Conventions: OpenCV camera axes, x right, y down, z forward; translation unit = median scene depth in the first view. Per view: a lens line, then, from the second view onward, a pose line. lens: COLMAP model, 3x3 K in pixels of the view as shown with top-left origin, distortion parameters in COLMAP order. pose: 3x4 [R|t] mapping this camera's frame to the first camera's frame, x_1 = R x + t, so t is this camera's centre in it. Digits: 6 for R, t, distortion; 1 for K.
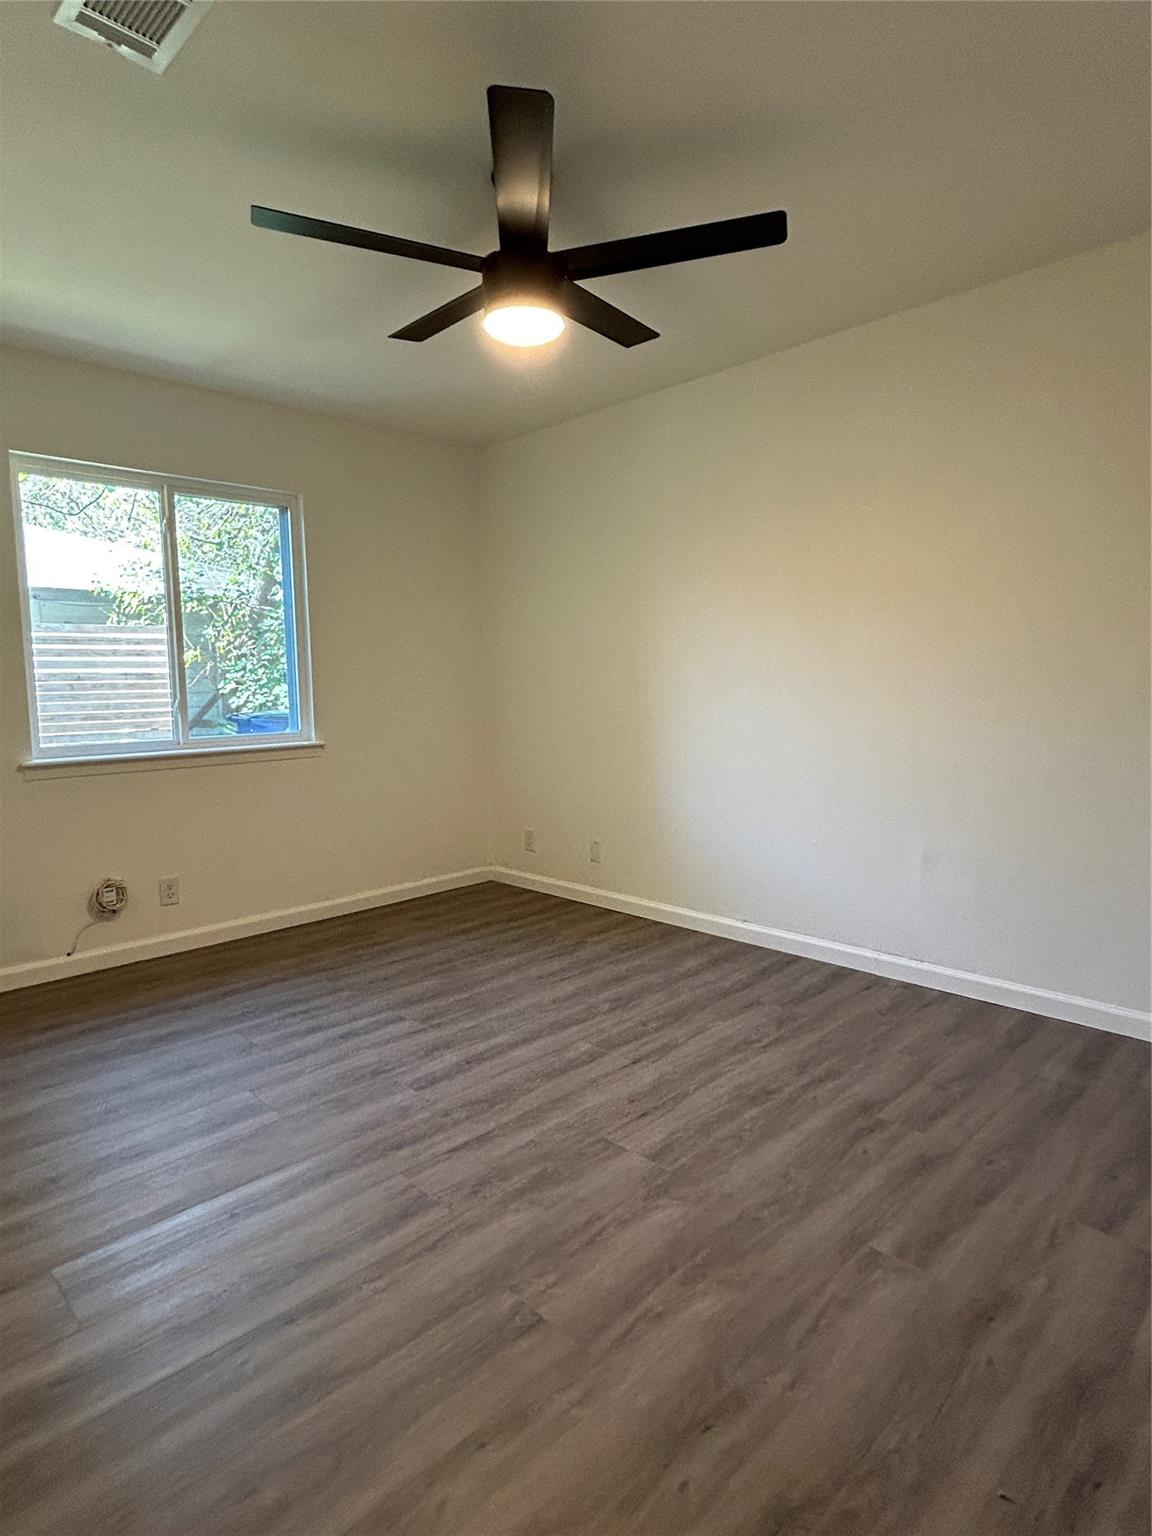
lens RADIAL K [[847.9, 0, 569.5], [0, 847.9, 770.8], [0, 0, 1]] dist [0.002086, 0.000515]
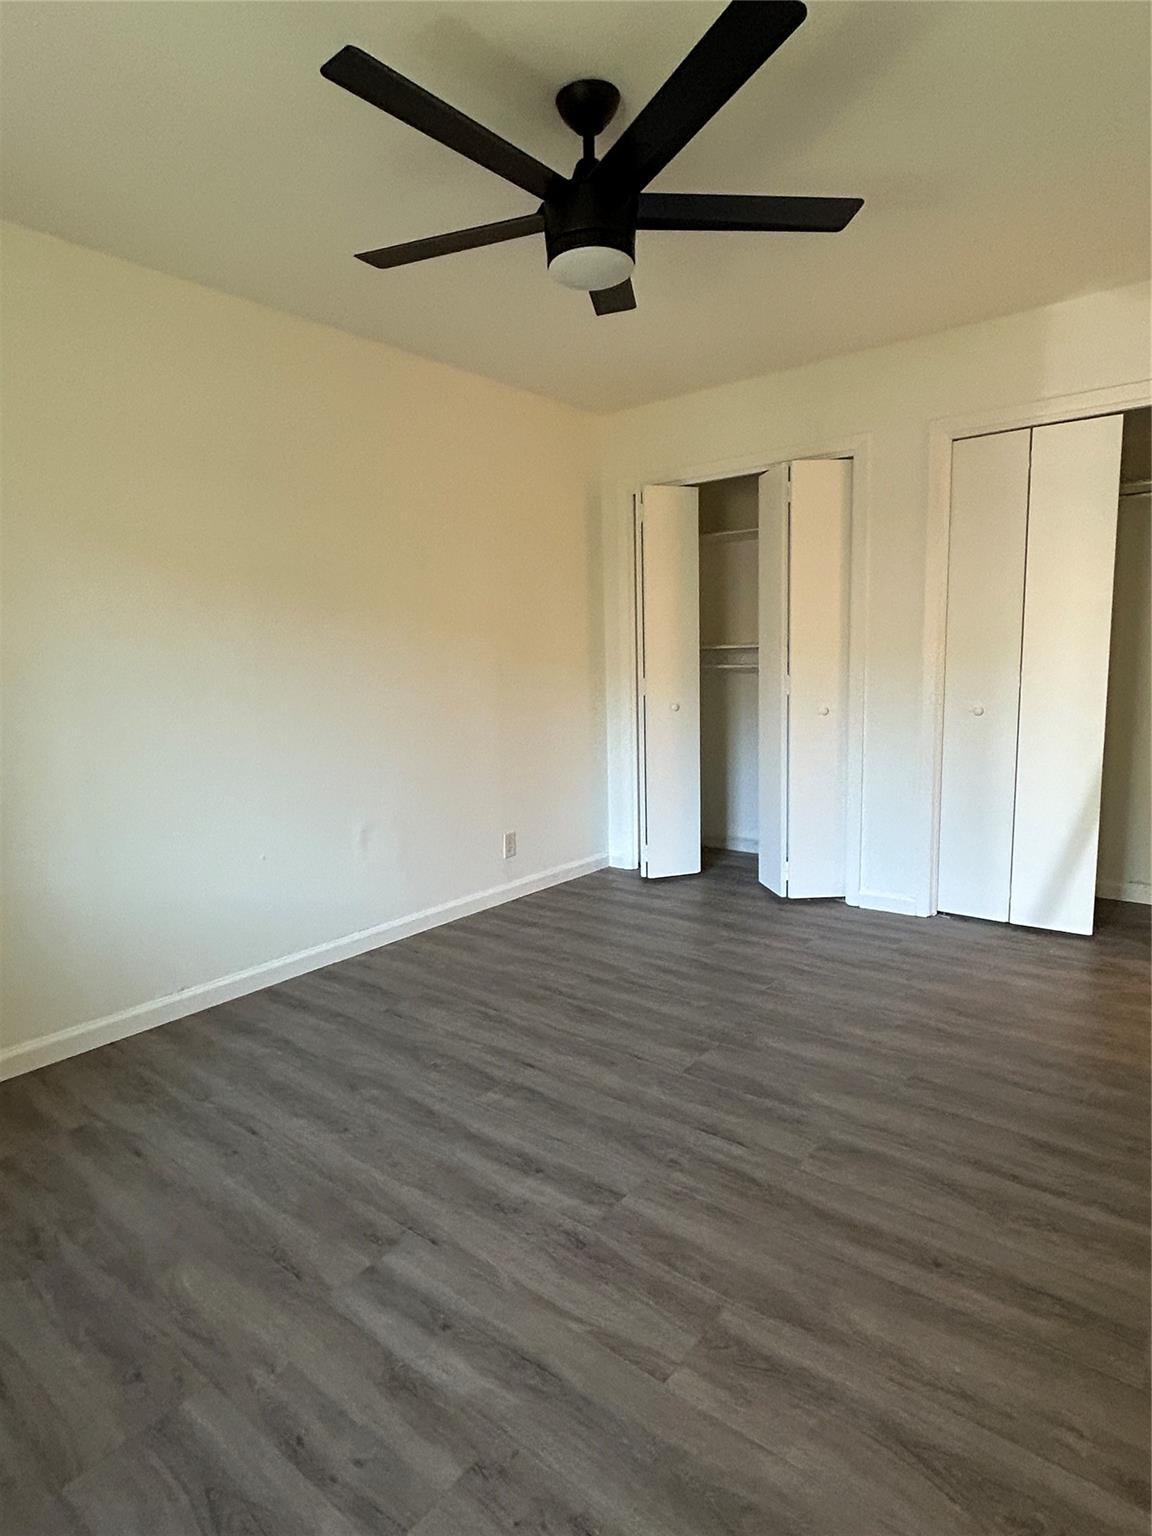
lens RADIAL K [[847.9, 0, 570.0], [0, 847.9, 768.3], [0, 0, 1]] dist [0.002086, 0.000515]
pose [[-0.113001, -0.115090, 0.986907, -0.755957], [0.140198, 0.981484, 0.130510, -0.097844], [-0.983654, 0.153110, -0.094773, 0.893932]]
